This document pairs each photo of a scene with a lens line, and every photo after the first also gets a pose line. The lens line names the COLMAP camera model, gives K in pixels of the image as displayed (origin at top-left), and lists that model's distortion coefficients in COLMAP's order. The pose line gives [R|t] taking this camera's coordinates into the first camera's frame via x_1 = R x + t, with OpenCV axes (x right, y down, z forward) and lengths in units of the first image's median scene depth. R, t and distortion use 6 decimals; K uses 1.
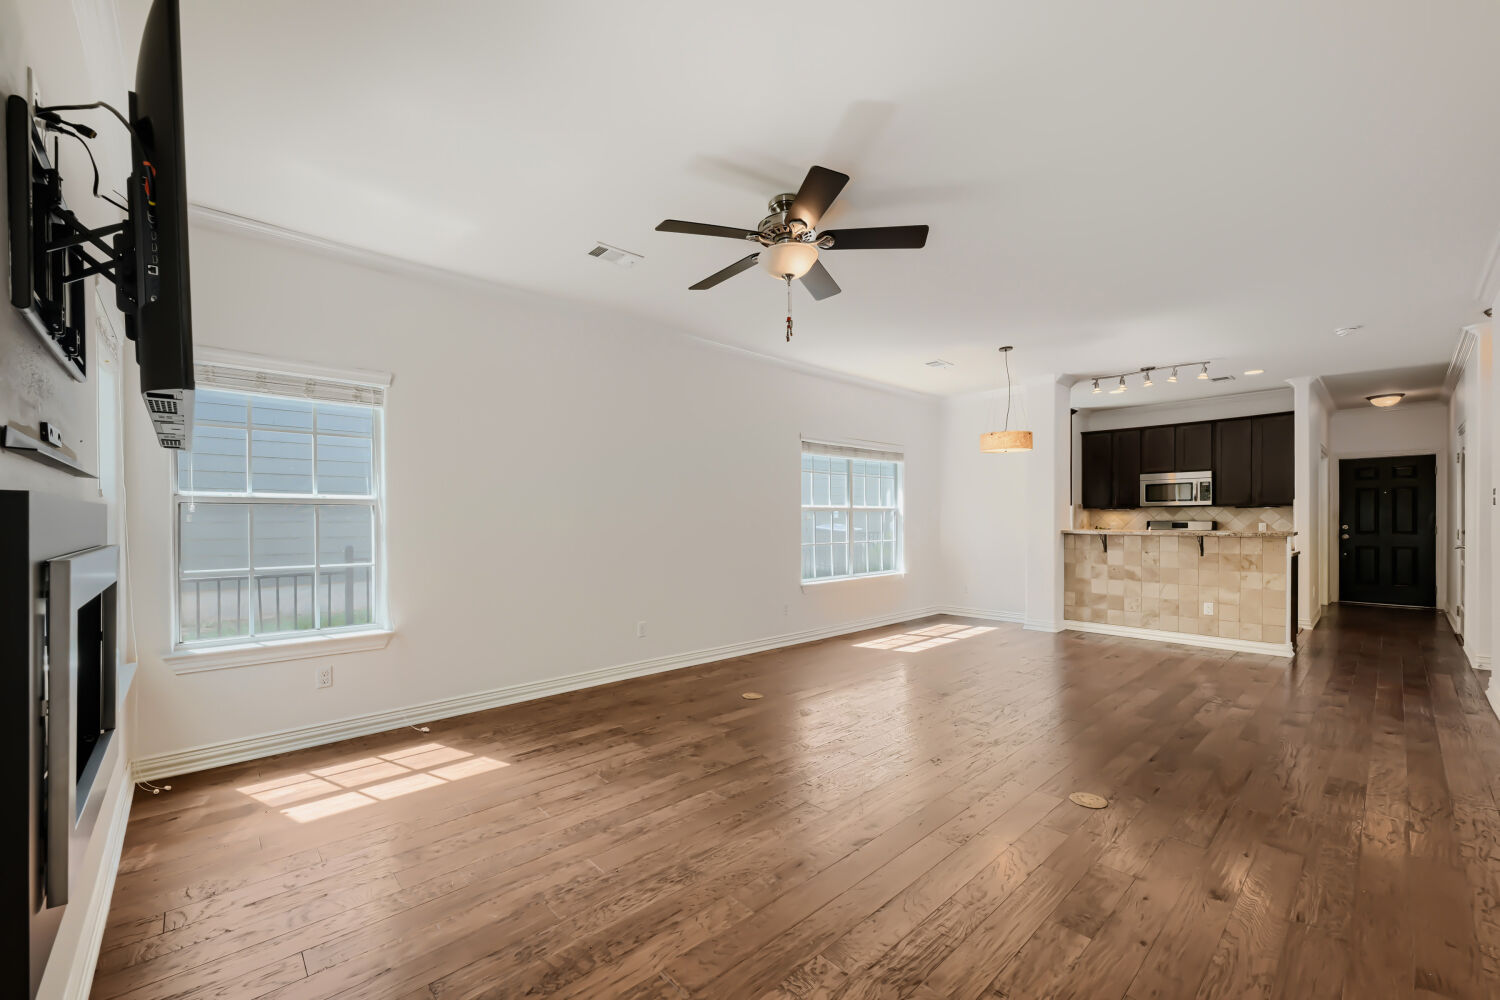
lens RADIAL K [[595.3, 0, 752.9], [0, 595.3, 519.7], [0, 0, 1]] dist [0.001095, 0.000150]
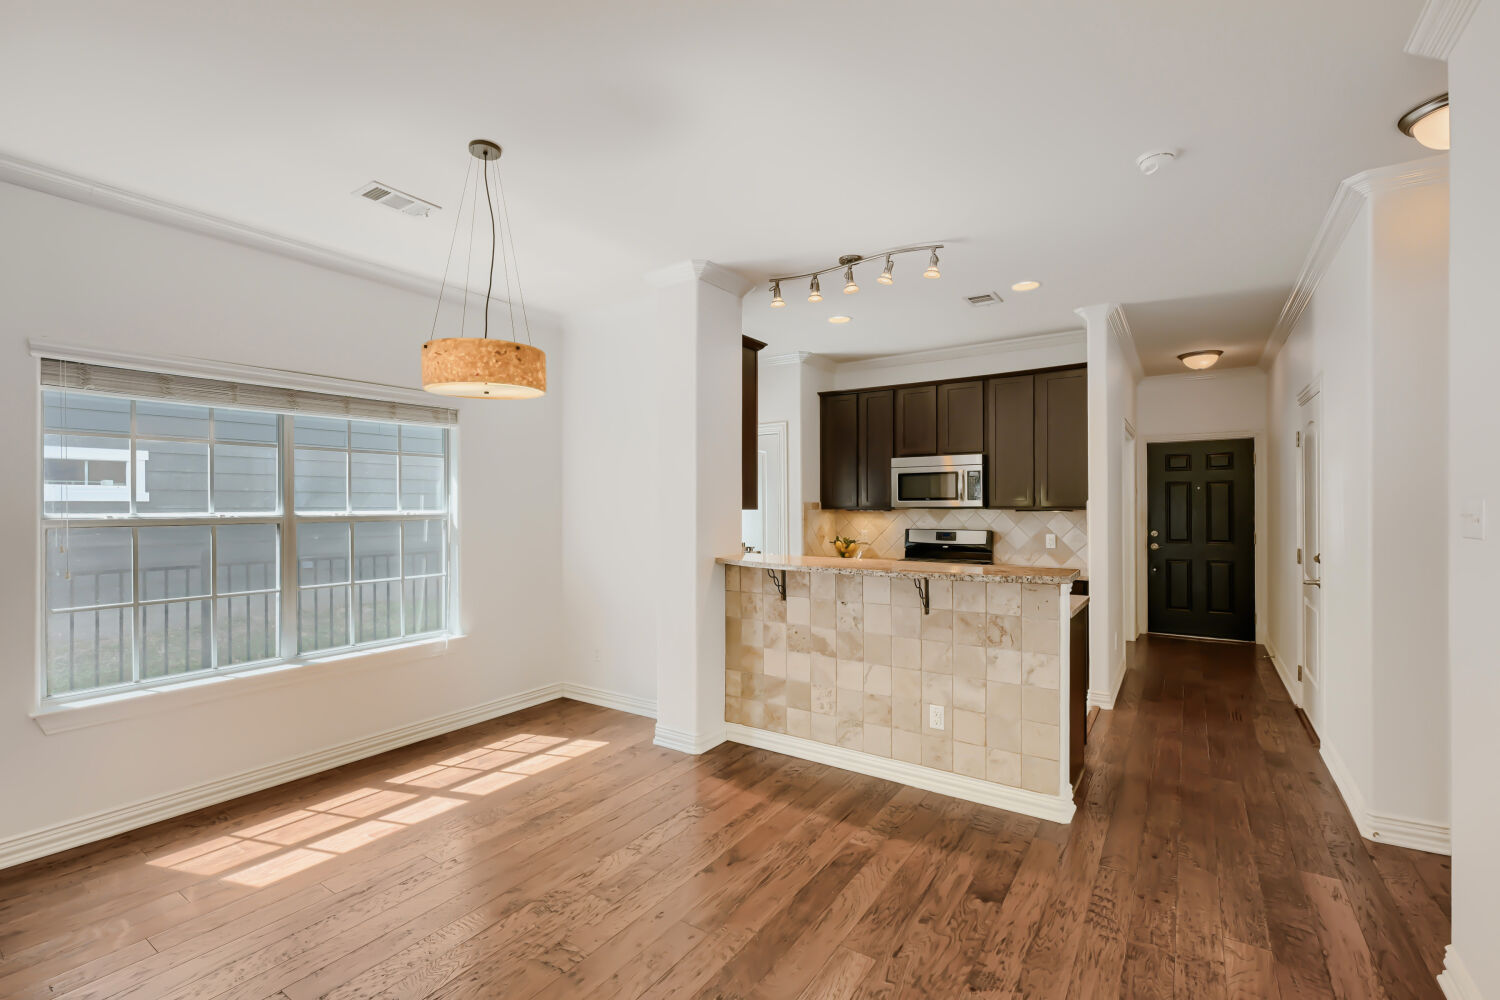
lens RADIAL K [[660.7, 0, 744.4], [0, 660.7, 501.5], [0, 0, 1]] dist [-0.001275, 0.000655]
pose [[0.973869, 0.001546, 0.227107, 0.370493], [0.000420, 0.999963, -0.008610, -0.025272], [-0.227112, 0.008480, 0.973832, 0.376100]]
